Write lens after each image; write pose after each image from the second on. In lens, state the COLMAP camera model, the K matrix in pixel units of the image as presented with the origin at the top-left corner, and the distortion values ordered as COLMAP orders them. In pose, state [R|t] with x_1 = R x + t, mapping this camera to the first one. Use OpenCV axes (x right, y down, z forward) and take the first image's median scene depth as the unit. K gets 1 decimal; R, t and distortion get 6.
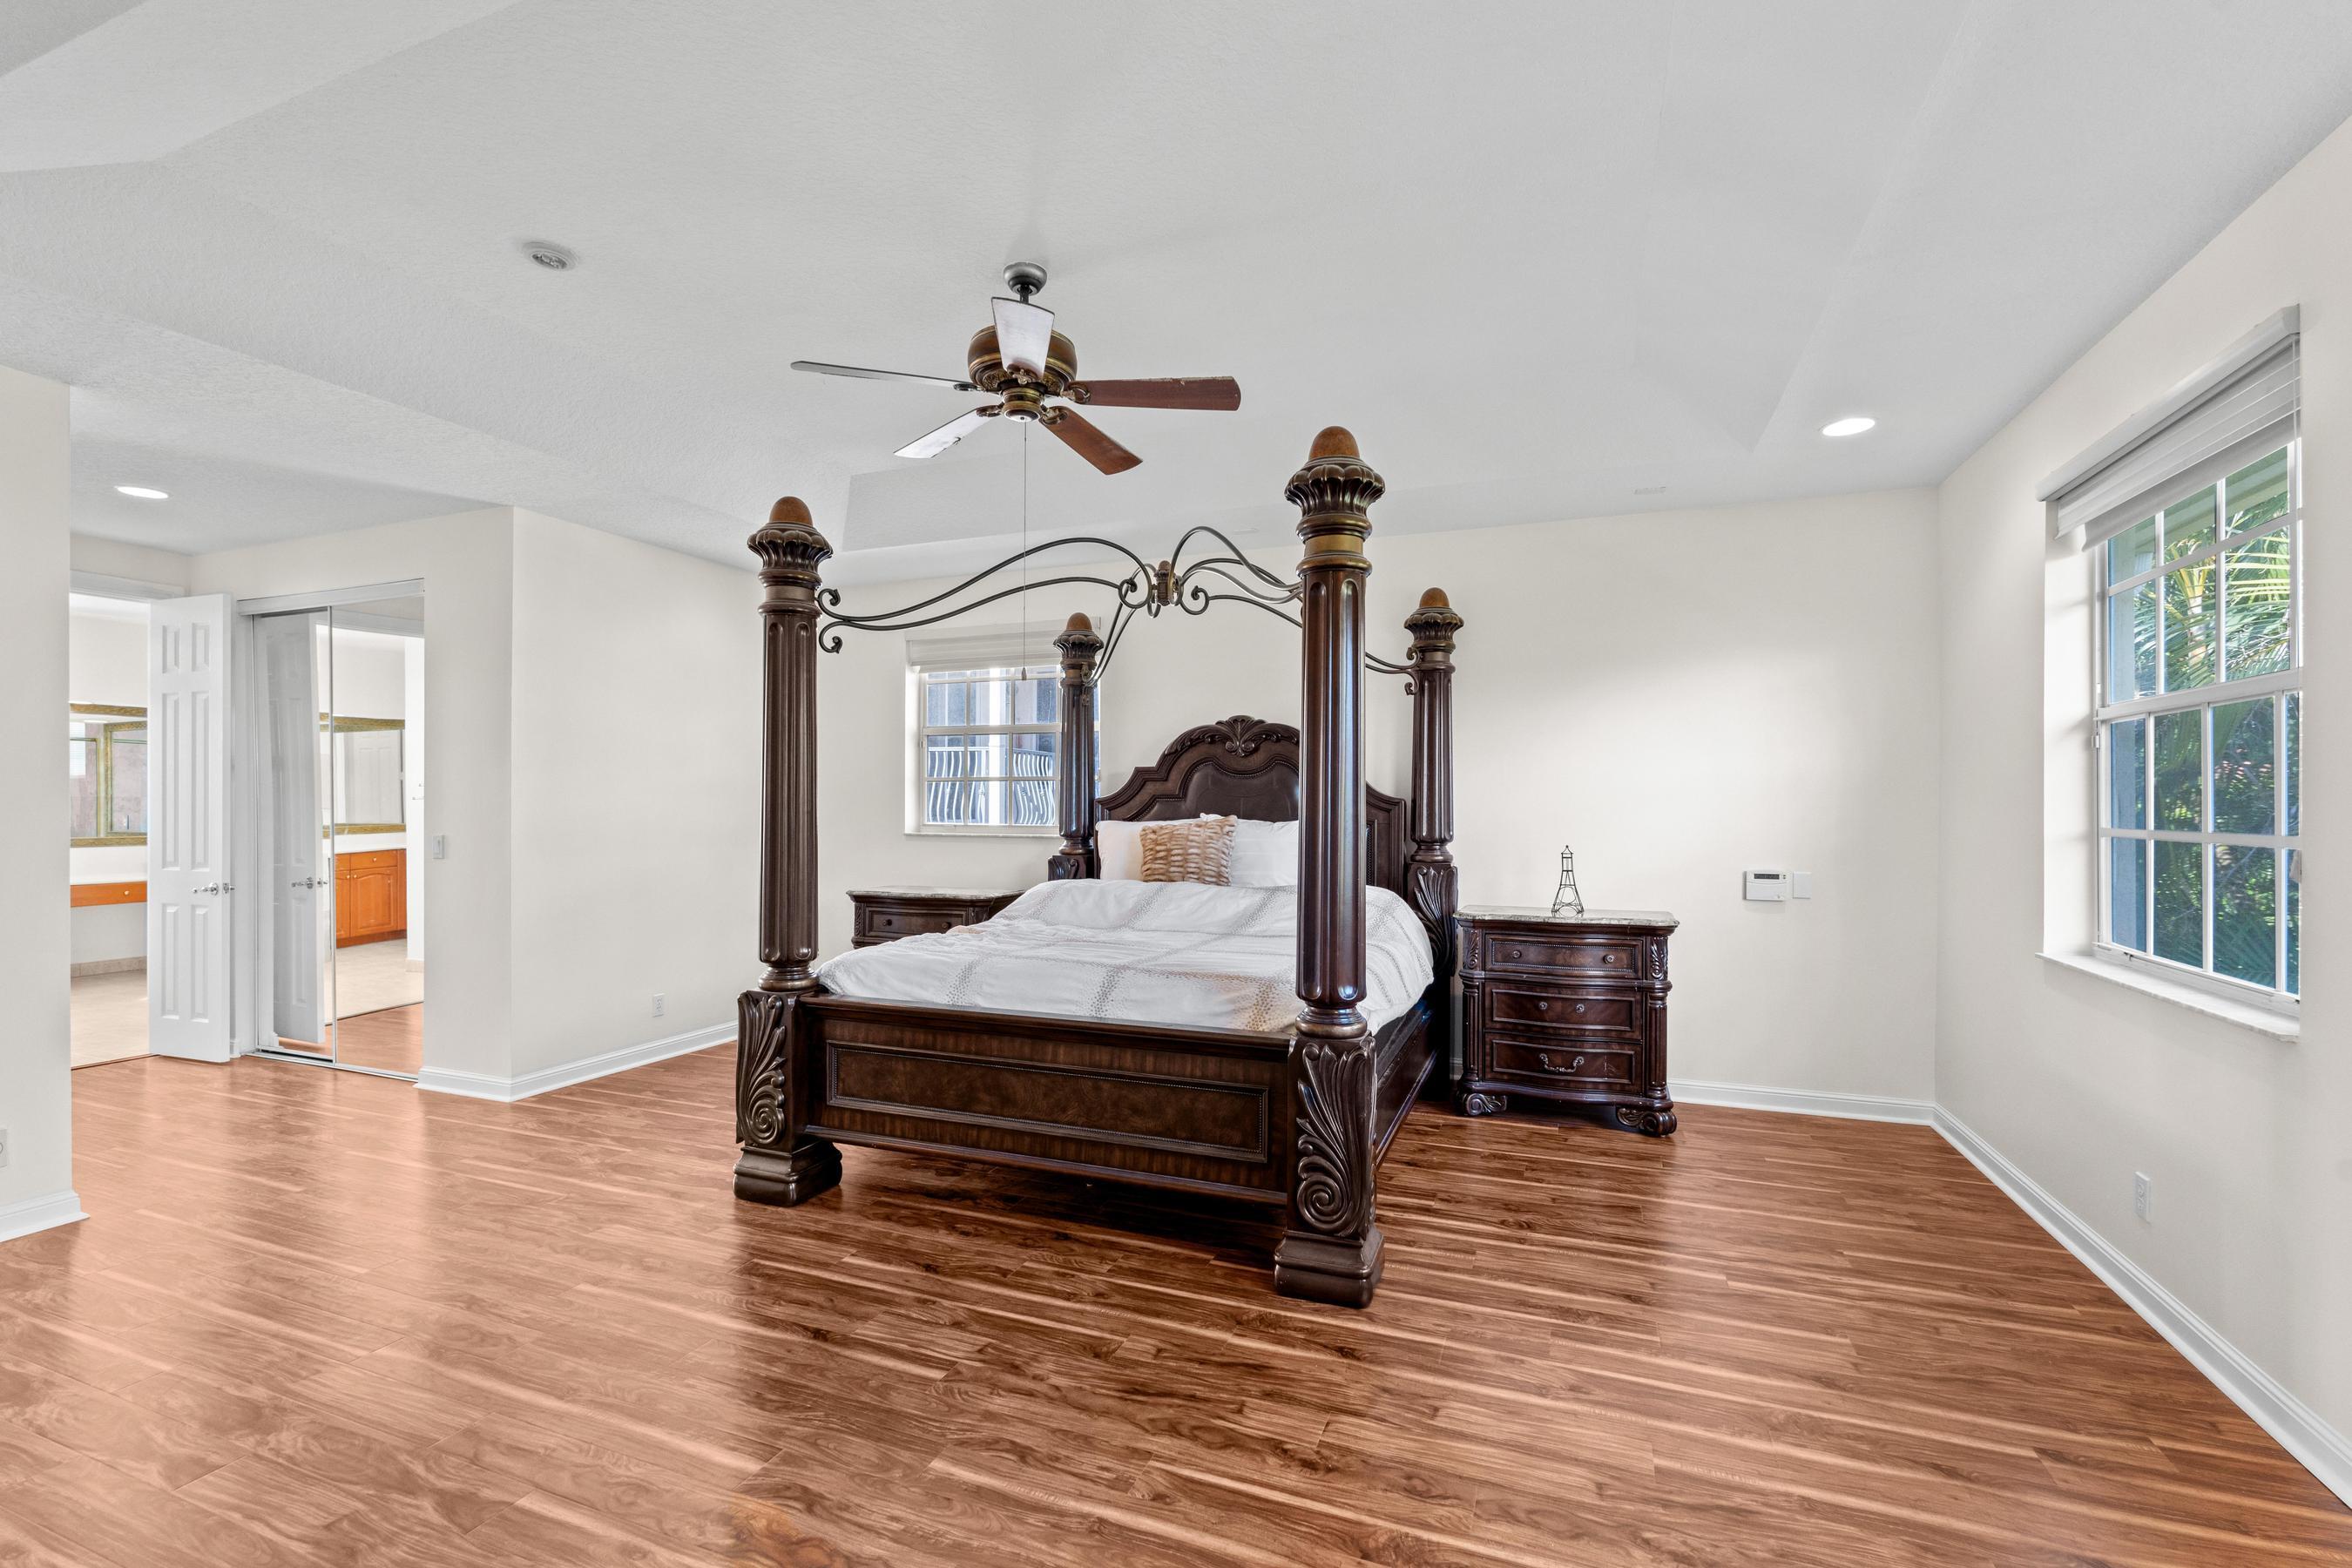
lens RADIAL K [[1031.4, 0, 1170.2], [0, 1031.4, 784.7], [0, 0, 1]] dist [-0.003800, -0.000616]
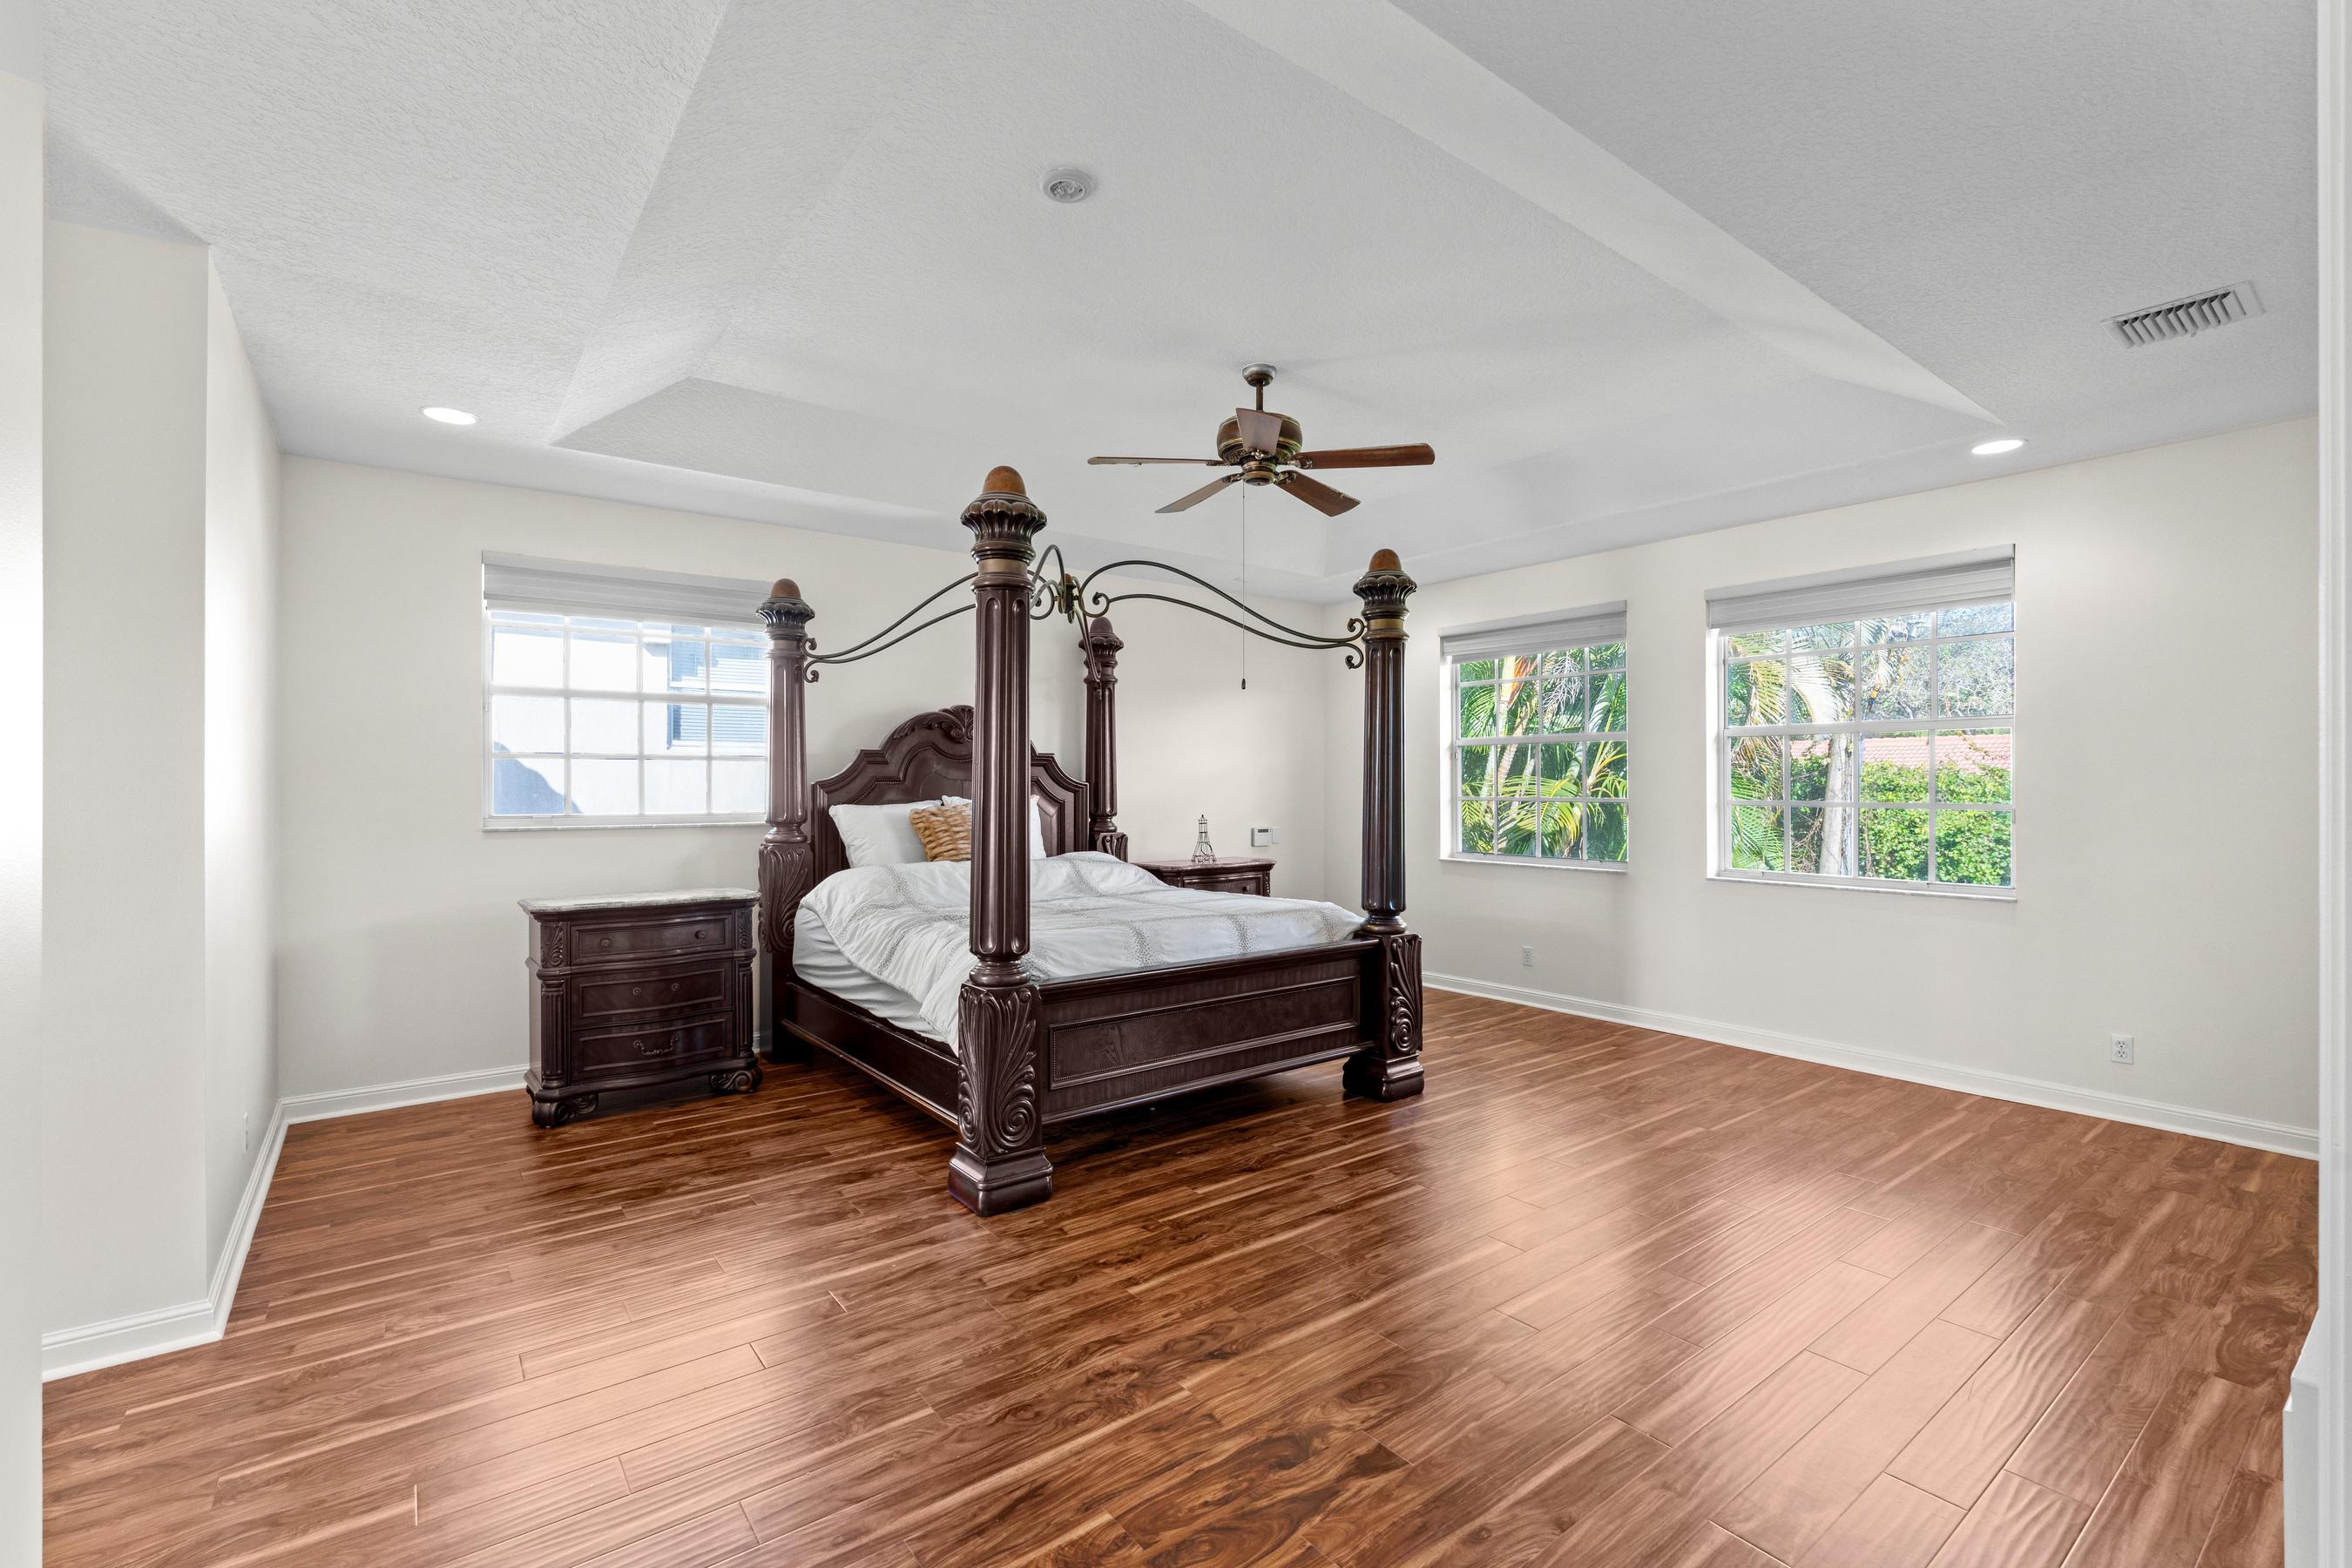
lens RADIAL K [[1031.4, 0, 1170.2], [0, 1031.4, 784.7], [0, 0, 1]] dist [-0.003800, -0.000616]
pose [[0.519125, -0.002851, 0.854694, -1.196776], [-0.013308, 0.999846, 0.011419, 0.002917], [-0.854595, -0.017302, 0.519007, 0.416465]]
